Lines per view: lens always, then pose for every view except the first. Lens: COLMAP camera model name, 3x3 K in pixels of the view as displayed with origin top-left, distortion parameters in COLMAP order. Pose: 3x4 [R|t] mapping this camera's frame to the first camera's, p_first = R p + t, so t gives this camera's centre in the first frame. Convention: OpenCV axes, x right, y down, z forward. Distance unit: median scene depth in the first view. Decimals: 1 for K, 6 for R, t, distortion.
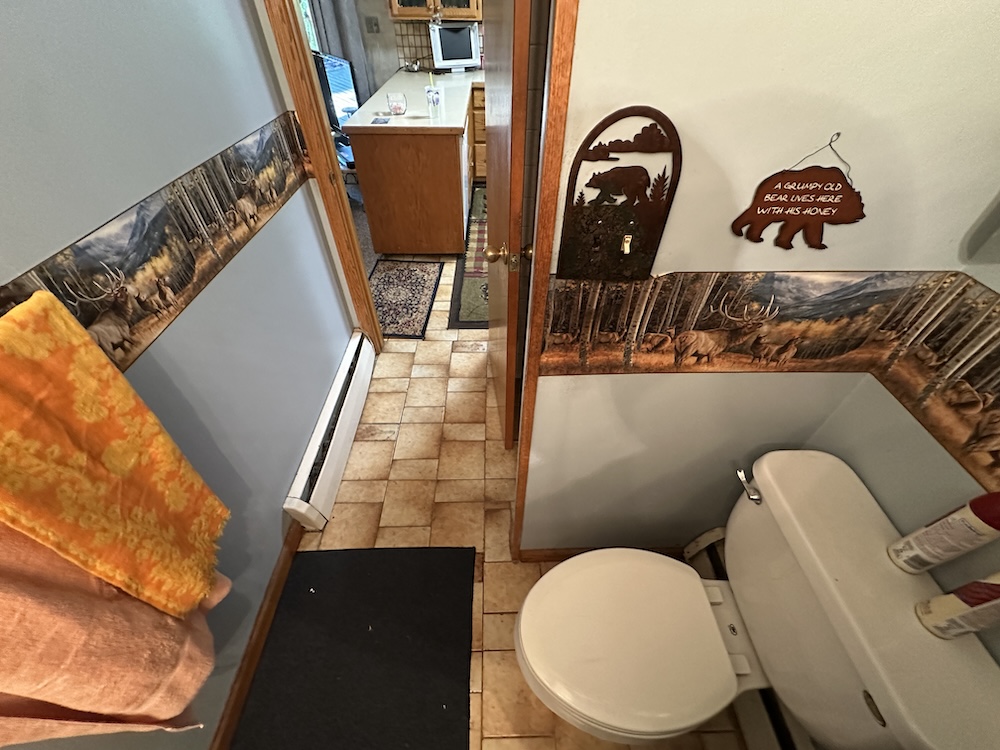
lens RADIAL K [[401.2, 0, 496.7], [0, 401.2, 375.1], [0, 0, 1]] dist [-0.004331, 0.000142]
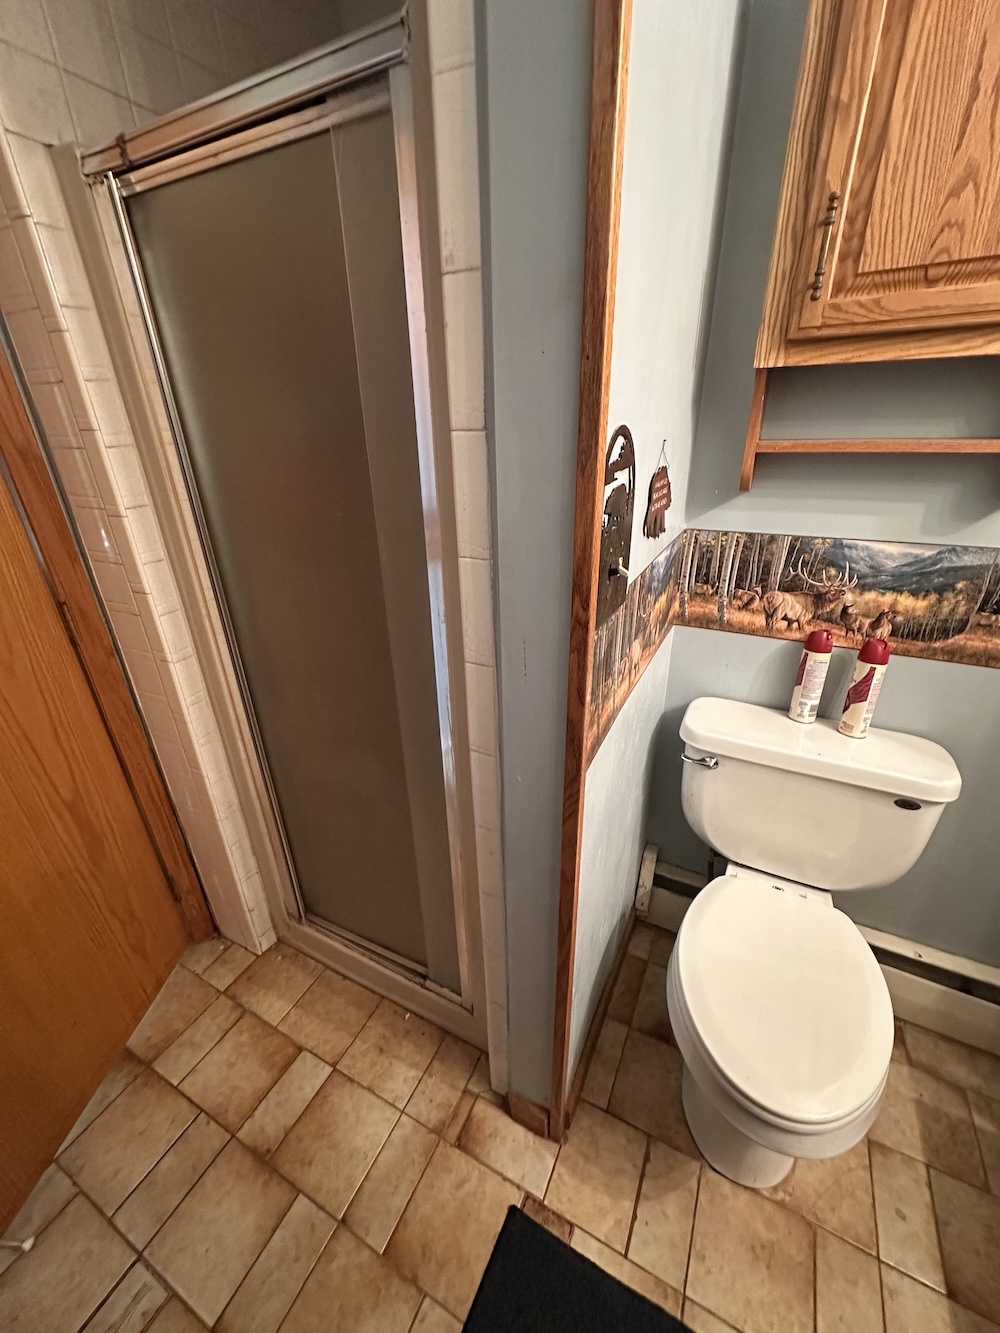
lens RADIAL K [[534.8, 0, 495.8], [0, 534.8, 671.4], [0, 0, 1]] dist [-0.004331, 0.000142]
pose [[0.466193, -0.392185, 0.793004, -0.392062], [0.633680, 0.773531, 0.010026, -0.155918], [-0.617345, 0.497836, 0.609134, 0.264339]]
